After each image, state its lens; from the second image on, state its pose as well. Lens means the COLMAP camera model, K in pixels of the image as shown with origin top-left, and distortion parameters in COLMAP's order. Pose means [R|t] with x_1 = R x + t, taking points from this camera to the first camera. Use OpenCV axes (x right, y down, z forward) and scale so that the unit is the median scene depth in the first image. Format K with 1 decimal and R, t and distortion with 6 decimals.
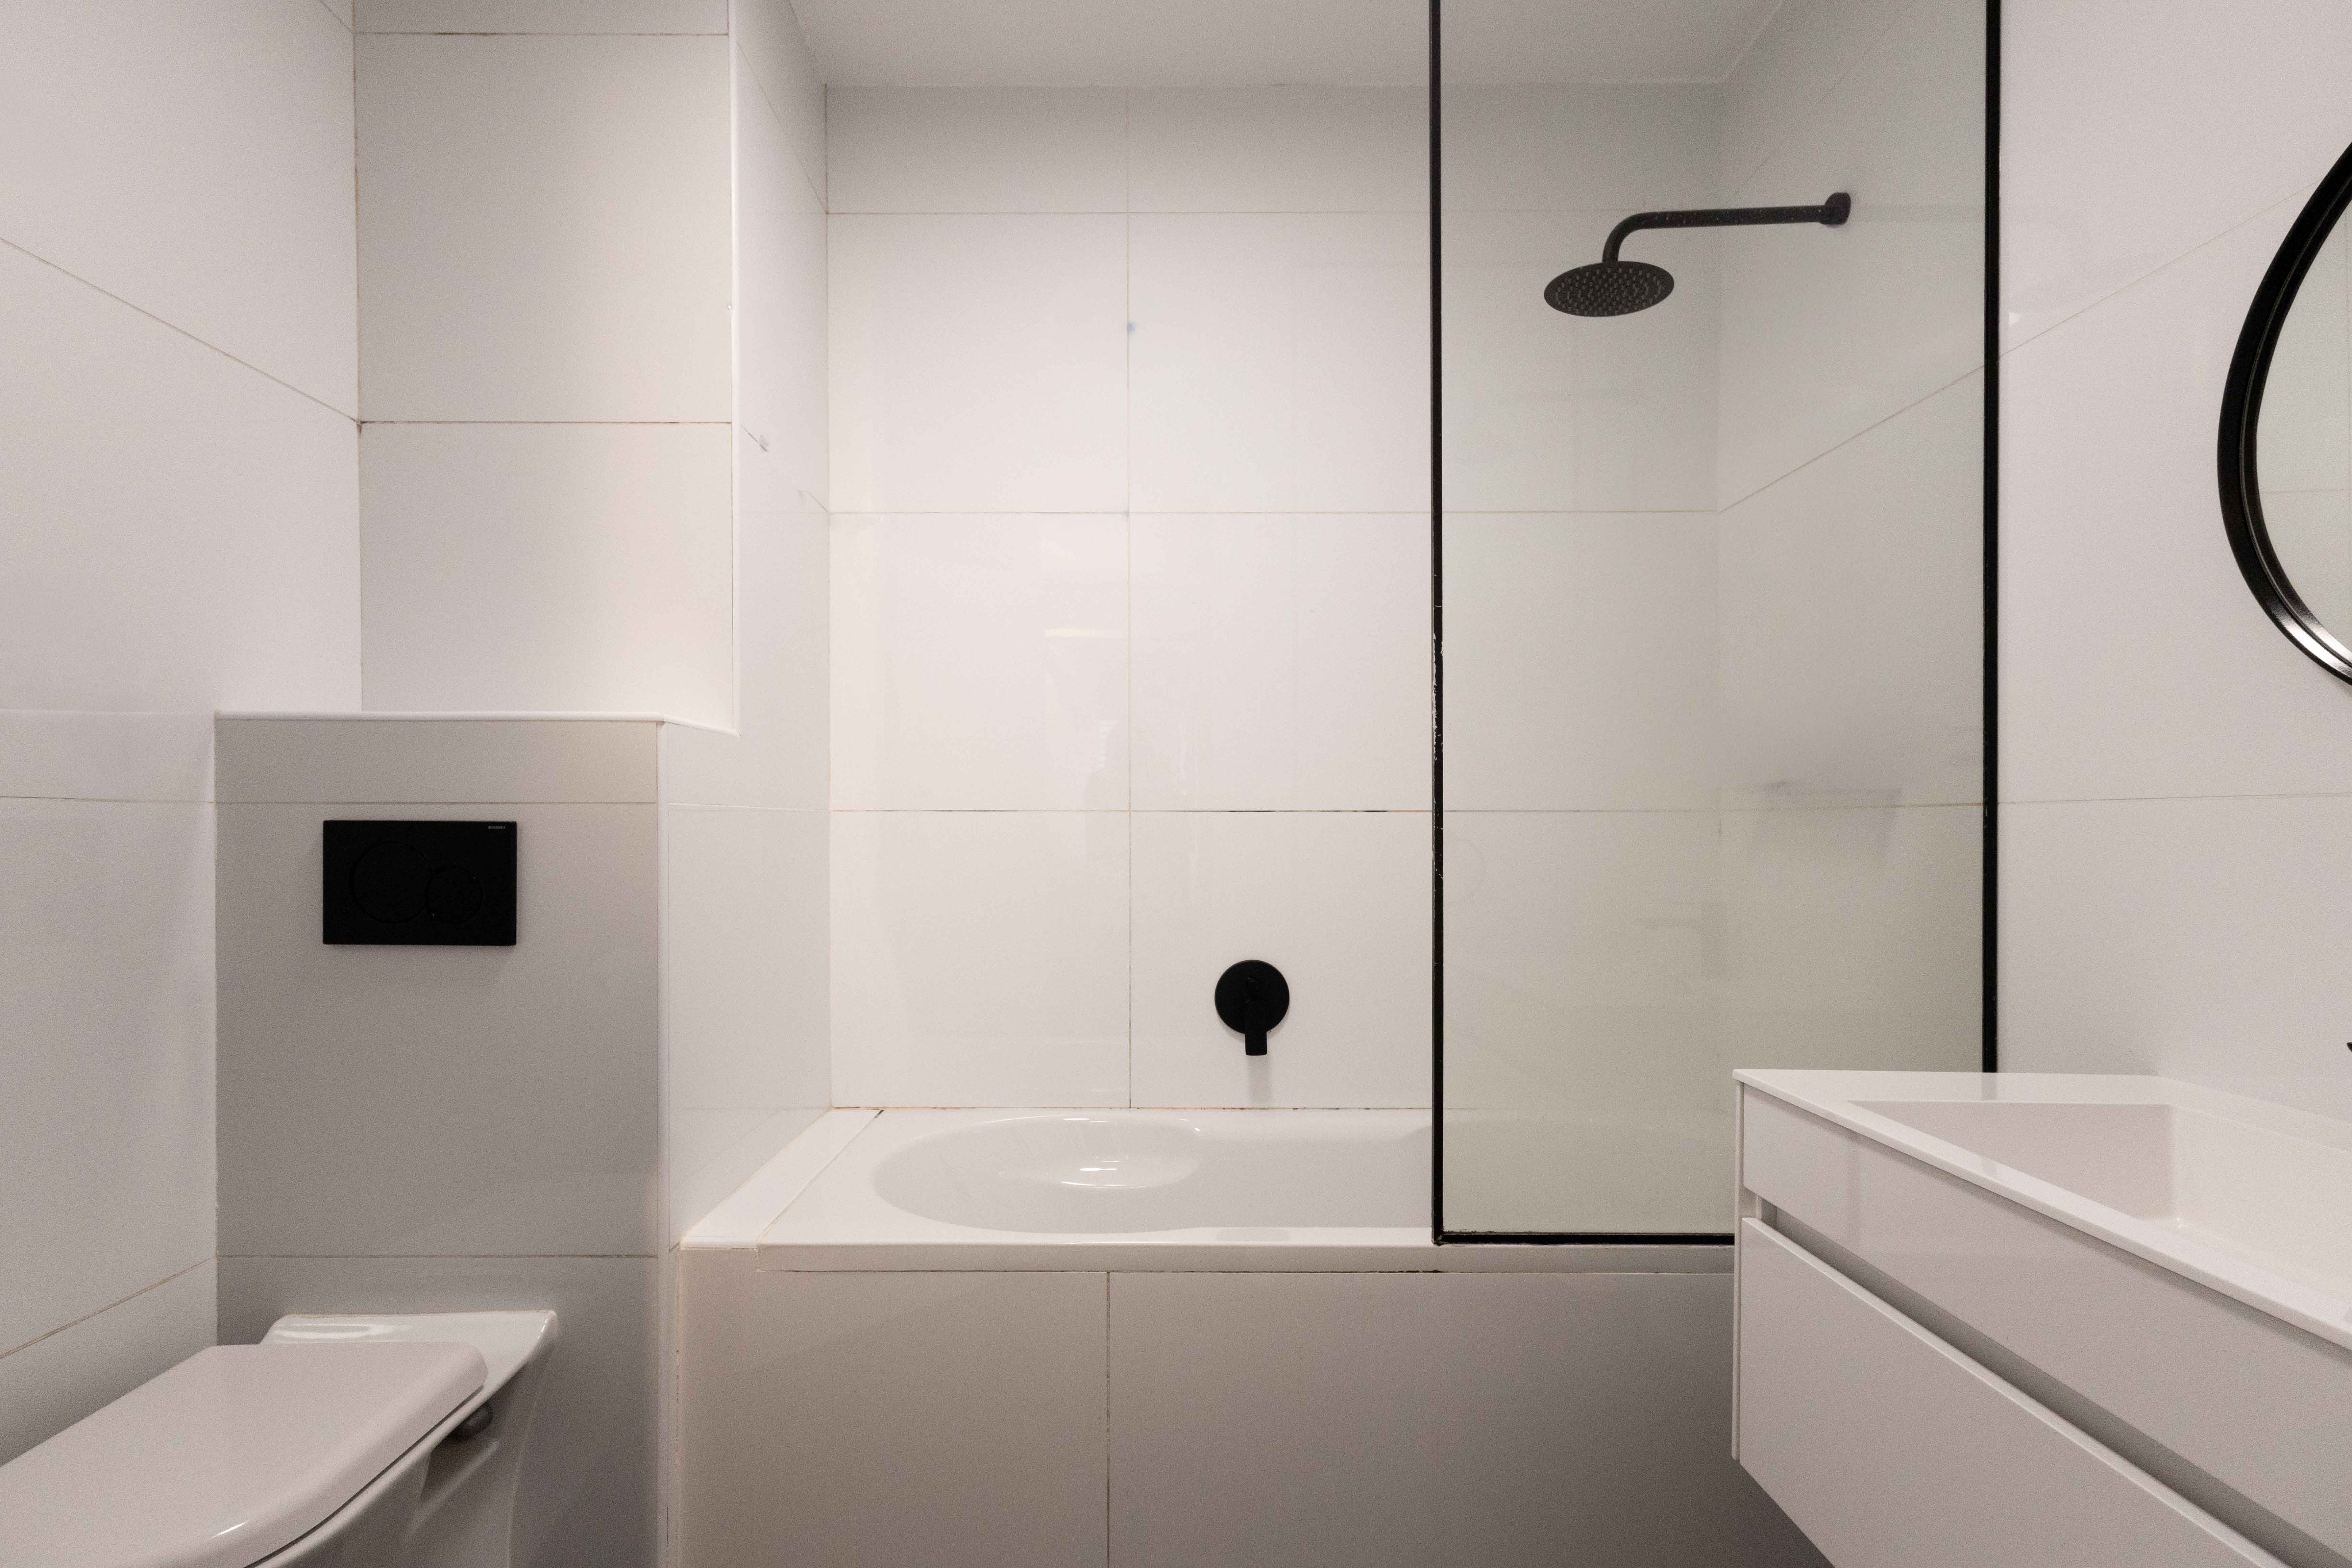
lens RADIAL K [[1116.2, 0, 1121.4], [0, 1116.2, 816.5], [0, 0, 1]] dist [0.004078, 0.000725]
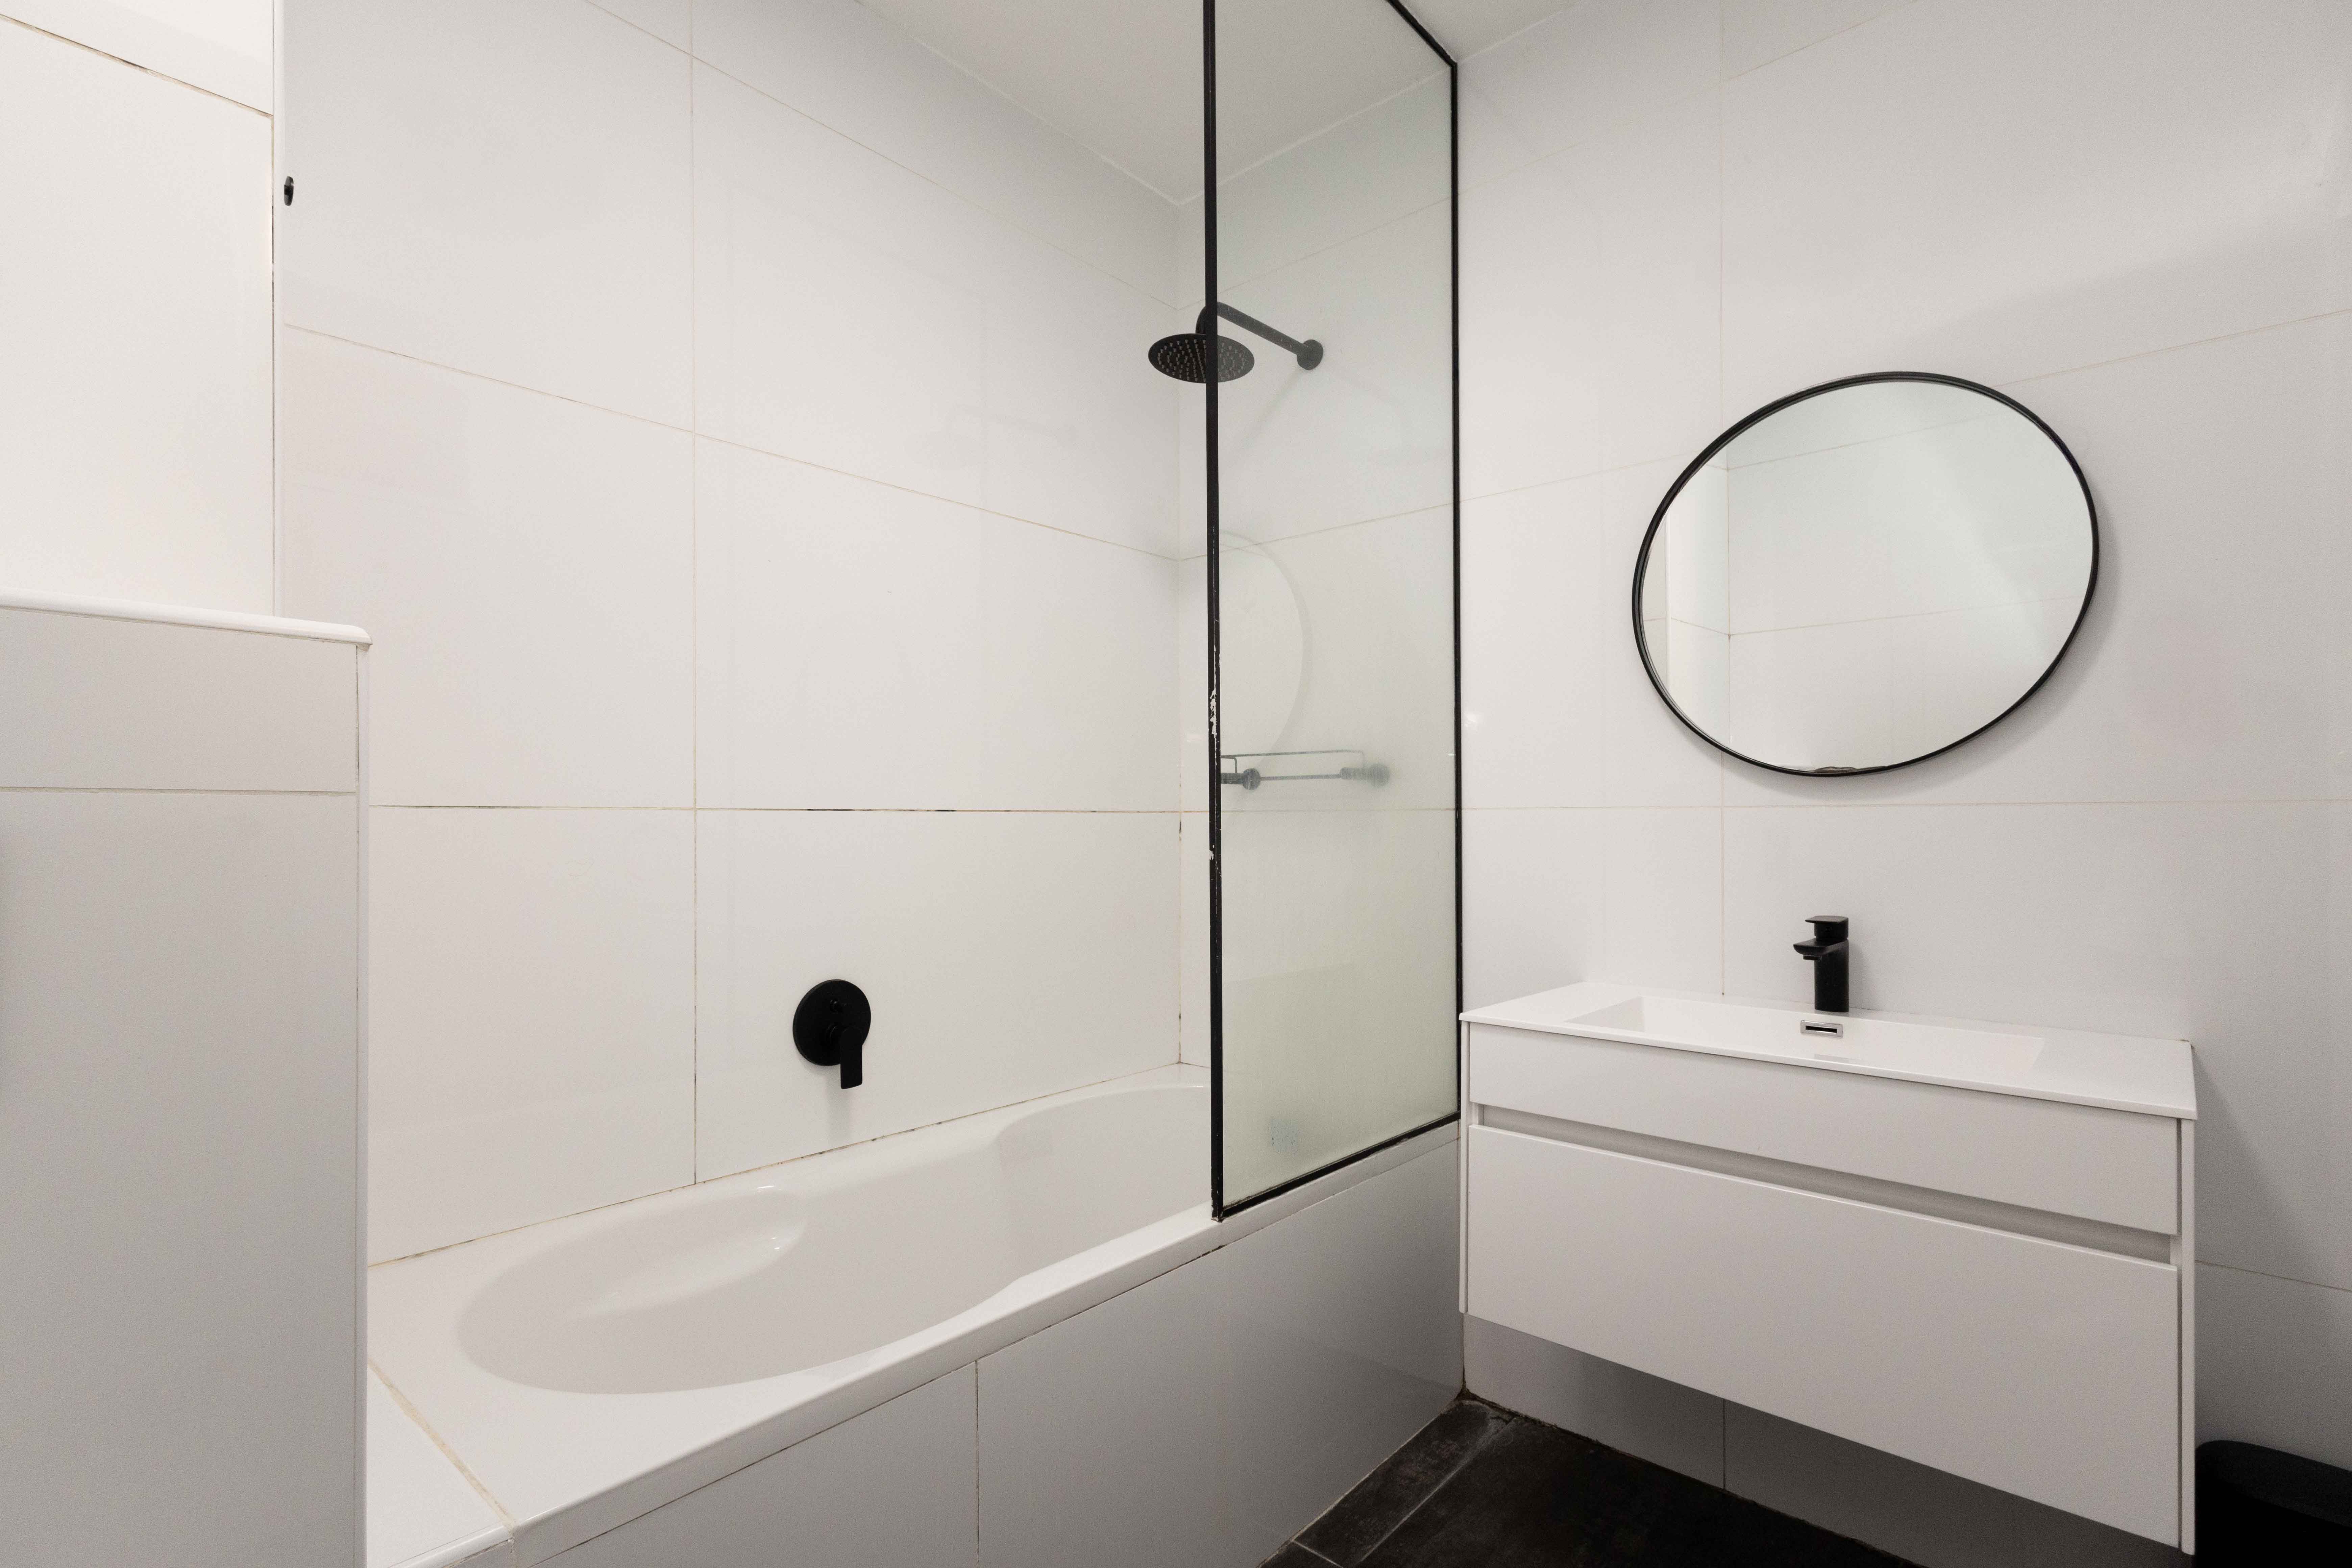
lens RADIAL K [[1116.2, 0, 1172.7], [0, 1116.2, 802.0], [0, 0, 1]] dist [0.004078, 0.000725]
pose [[0.654695, 0.011144, 0.755811, -0.546119], [-0.004132, 0.999929, -0.011165, -0.003318], [-0.755882, 0.004187, 0.654694, 0.331691]]
